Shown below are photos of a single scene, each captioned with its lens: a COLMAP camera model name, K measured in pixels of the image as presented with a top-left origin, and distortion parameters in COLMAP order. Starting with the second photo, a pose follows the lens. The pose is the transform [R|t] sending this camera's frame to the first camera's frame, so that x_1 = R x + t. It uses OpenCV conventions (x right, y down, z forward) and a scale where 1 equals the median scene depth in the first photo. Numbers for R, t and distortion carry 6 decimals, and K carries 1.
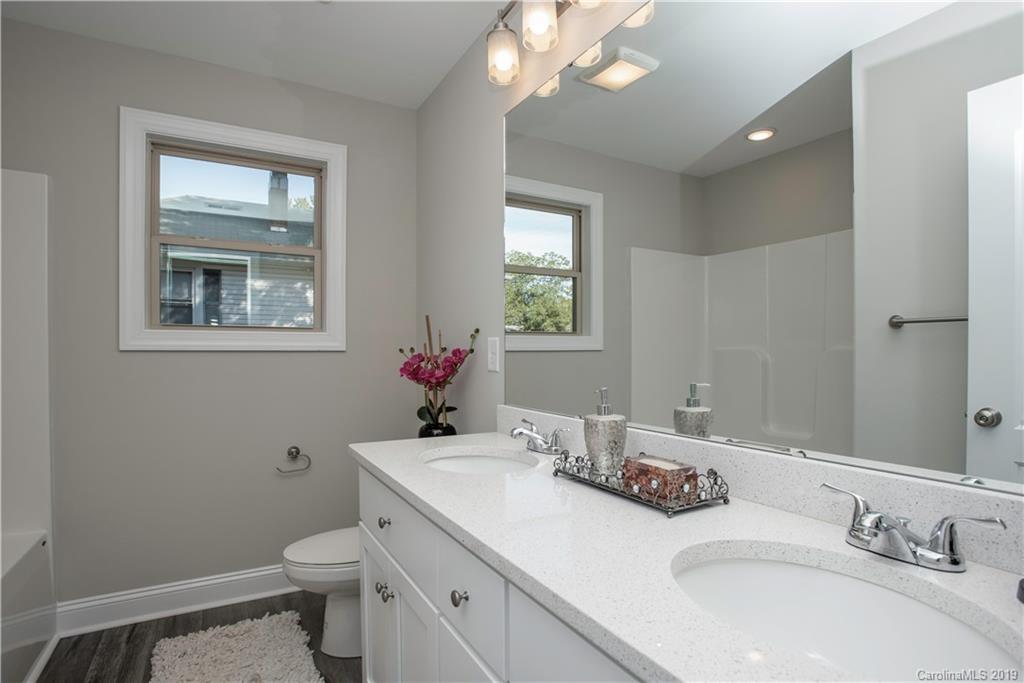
lens RADIAL K [[514.4, 0, 507.1], [0, 514.4, 343.0], [0, 0, 1]] dist [-0.020864, -0.000090]
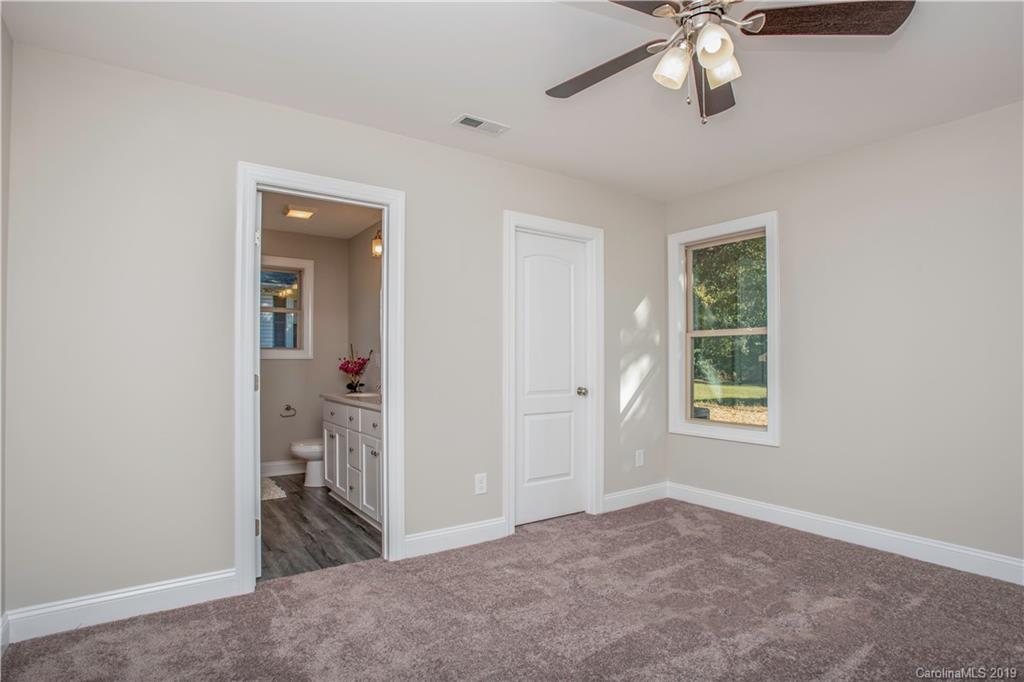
lens RADIAL K [[514.4, 0, 516.9], [0, 514.4, 350.9], [0, 0, 1]] dist [-0.020864, -0.000090]
pose [[0.994886, 0.001008, 0.100999, 0.332828], [-0.000363, 0.999979, -0.006404, -0.006728], [-0.101003, 0.006334, 0.994866, -1.286792]]
